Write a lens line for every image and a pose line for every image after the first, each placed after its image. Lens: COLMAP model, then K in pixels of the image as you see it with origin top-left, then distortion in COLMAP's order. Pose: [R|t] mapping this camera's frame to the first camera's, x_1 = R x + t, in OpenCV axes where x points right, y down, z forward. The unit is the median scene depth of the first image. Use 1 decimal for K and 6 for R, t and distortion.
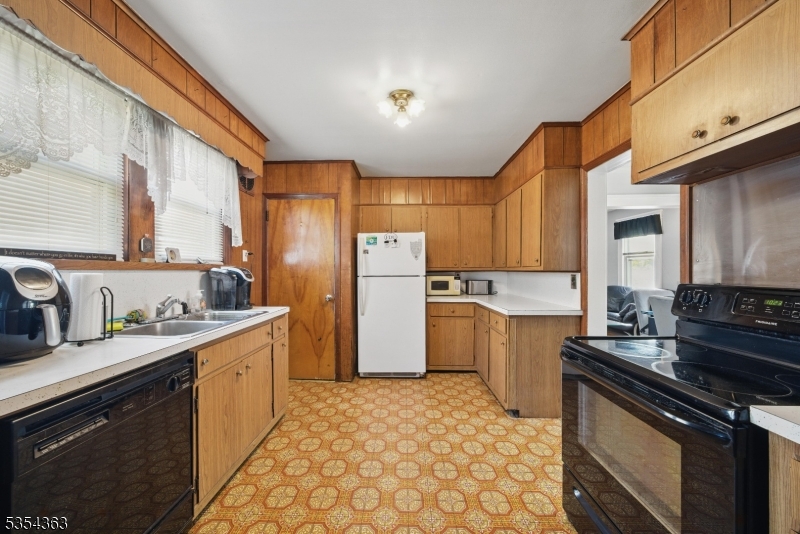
lens RADIAL K [[275.5, 0, 397.5], [0, 275.5, 270.5], [0, 0, 1]] dist [-0.020647, 0.003159]
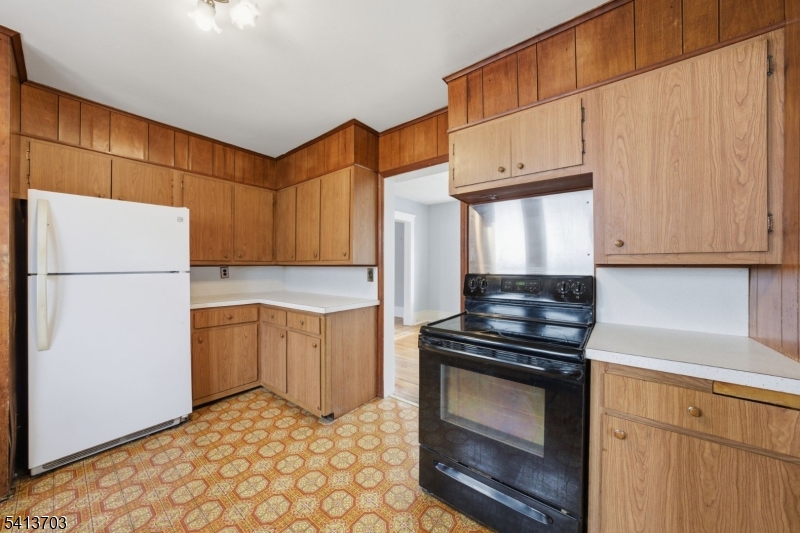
lens RADIAL K [[275.5, 0, 396.7], [0, 275.5, 263.8], [0, 0, 1]] dist [-0.020647, 0.003159]
pose [[0.604035, 0.006974, 0.796927, -0.159577], [-0.000652, 0.999966, -0.008257, 0.005164], [-0.796957, 0.004468, 0.604019, 0.223146]]
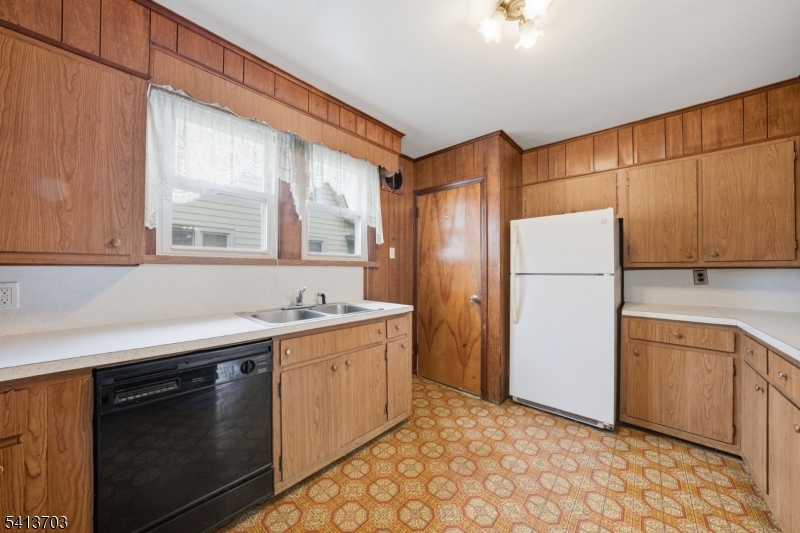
lens RADIAL K [[275.5, 0, 403.2], [0, 275.5, 266.5], [0, 0, 1]] dist [-0.020647, 0.003159]
pose [[0.762785, -0.004371, -0.646638, 0.163952], [-0.001097, 0.999967, -0.008054, 0.006697], [0.646652, 0.006853, 0.762755, 0.239763]]
